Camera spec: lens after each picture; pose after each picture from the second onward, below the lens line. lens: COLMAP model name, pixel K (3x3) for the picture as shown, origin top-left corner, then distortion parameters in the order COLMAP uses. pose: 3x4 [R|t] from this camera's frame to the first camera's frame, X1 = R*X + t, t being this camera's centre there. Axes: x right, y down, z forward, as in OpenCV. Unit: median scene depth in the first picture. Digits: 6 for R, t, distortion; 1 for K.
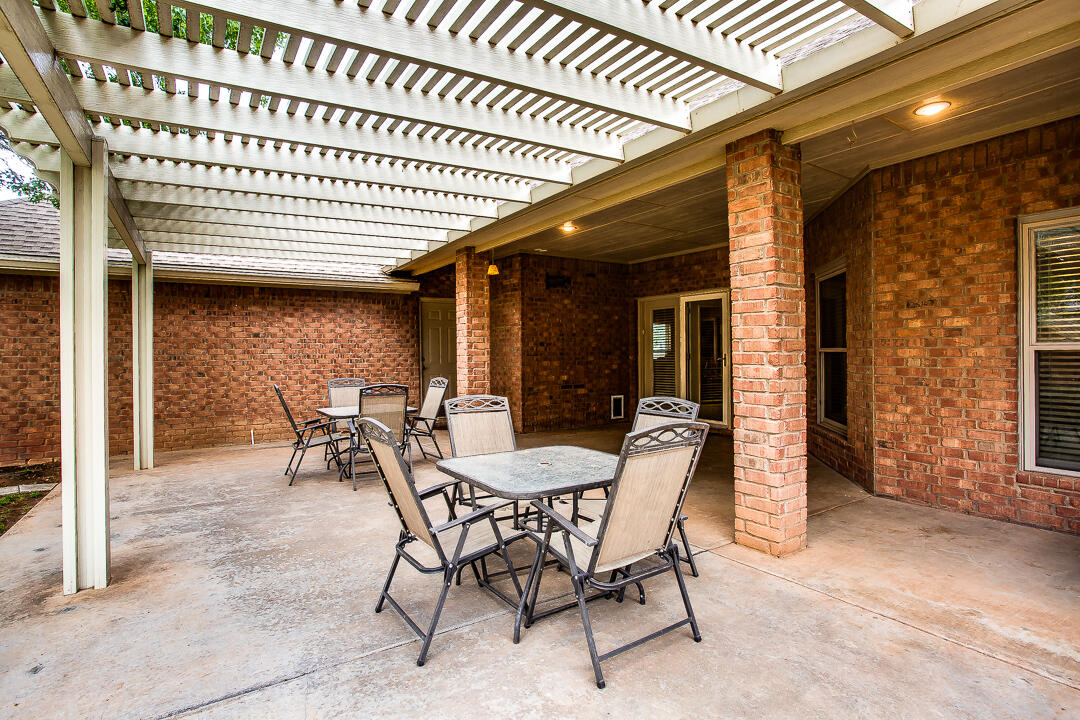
lens RADIAL K [[530.1, 0, 539.1], [0, 530.1, 349.9], [0, 0, 1]] dist [-0.055476, 0.021281]
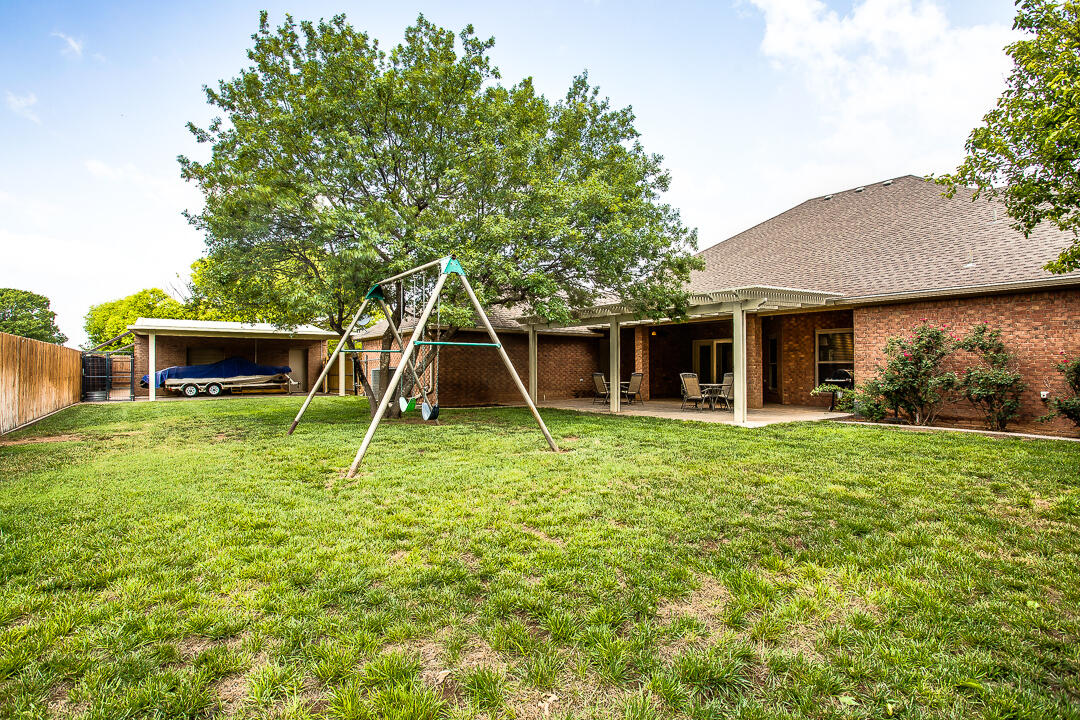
lens RADIAL K [[530.1, 0, 539.1], [0, 530.1, 349.9], [0, 0, 1]] dist [-0.055476, 0.021281]
pose [[0.999530, 0.011072, 0.028580, -1.134894], [-0.010105, 0.999378, -0.033781, 0.047501], [-0.028936, 0.033476, 0.999021, -2.572359]]
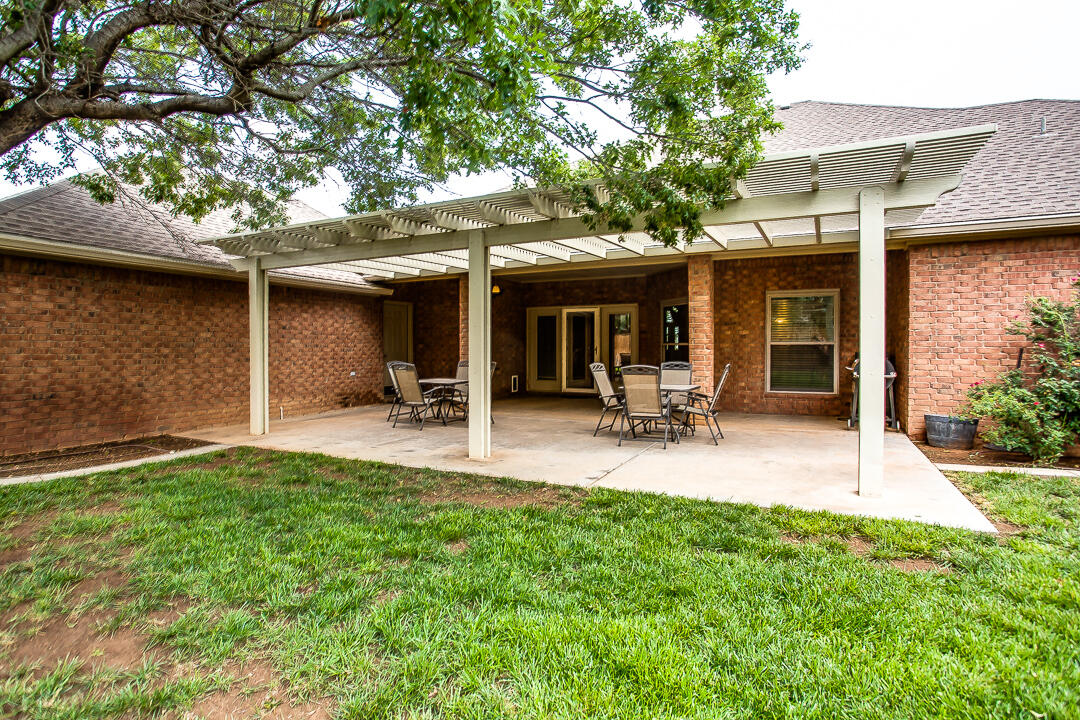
lens RADIAL K [[546.3, 0, 540.4], [0, 546.3, 352.8], [0, 0, 1]] dist [-0.077797, 0.044927]
pose [[0.867058, 0.004288, 0.498189, -1.144555], [-0.008537, 0.999944, 0.006251, 0.029672], [-0.498135, -0.009673, 0.867046, -0.632760]]
